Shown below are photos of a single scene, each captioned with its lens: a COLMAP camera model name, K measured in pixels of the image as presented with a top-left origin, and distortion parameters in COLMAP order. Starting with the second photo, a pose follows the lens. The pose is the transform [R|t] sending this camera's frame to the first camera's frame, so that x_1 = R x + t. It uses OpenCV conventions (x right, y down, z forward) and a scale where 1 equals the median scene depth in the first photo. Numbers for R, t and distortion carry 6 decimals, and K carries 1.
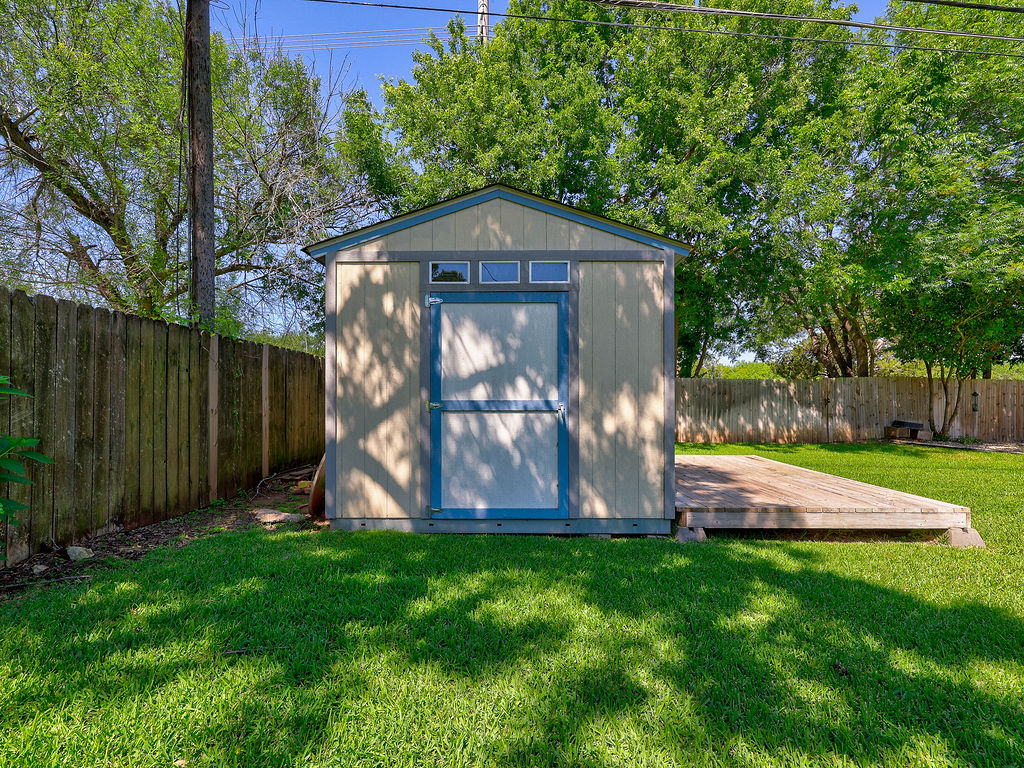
lens RADIAL K [[450.7, 0, 510.7], [0, 450.7, 394.5], [0, 0, 1]] dist [-0.006254, 0.000041]
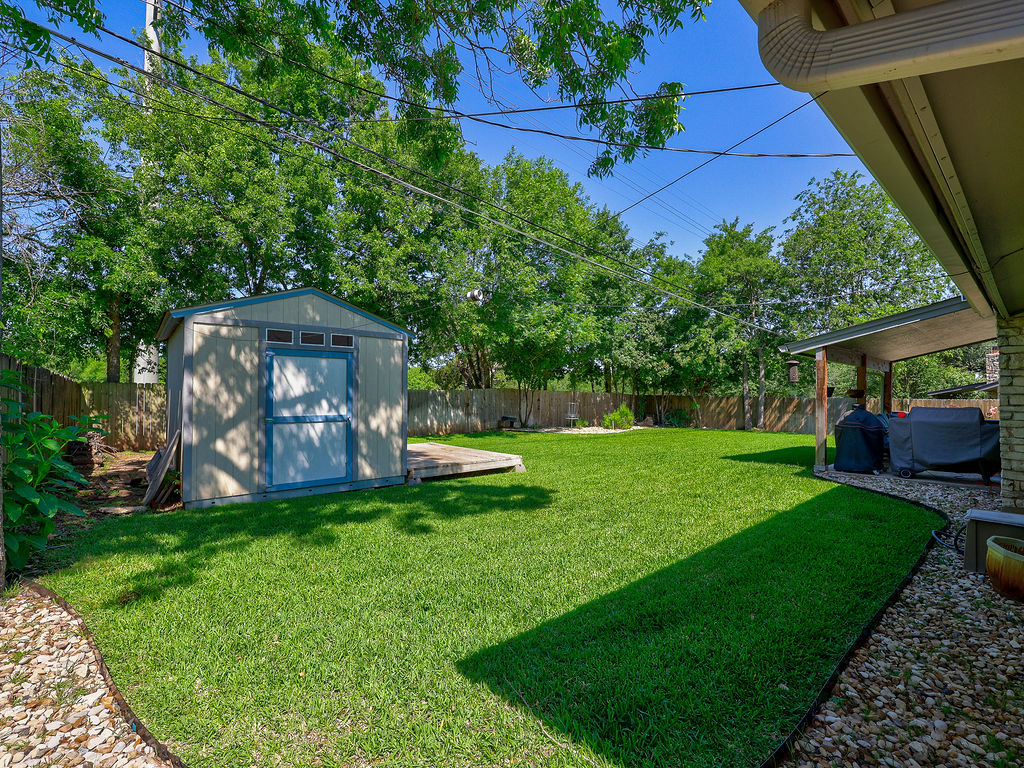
lens RADIAL K [[450.7, 0, 510.2], [0, 450.7, 388.8], [0, 0, 1]] dist [-0.006254, 0.000041]
pose [[0.755284, 0.013157, 0.655265, -0.550722], [-0.005666, 0.999892, -0.013546, -0.060107], [-0.655373, 0.006519, 0.755278, -0.718381]]
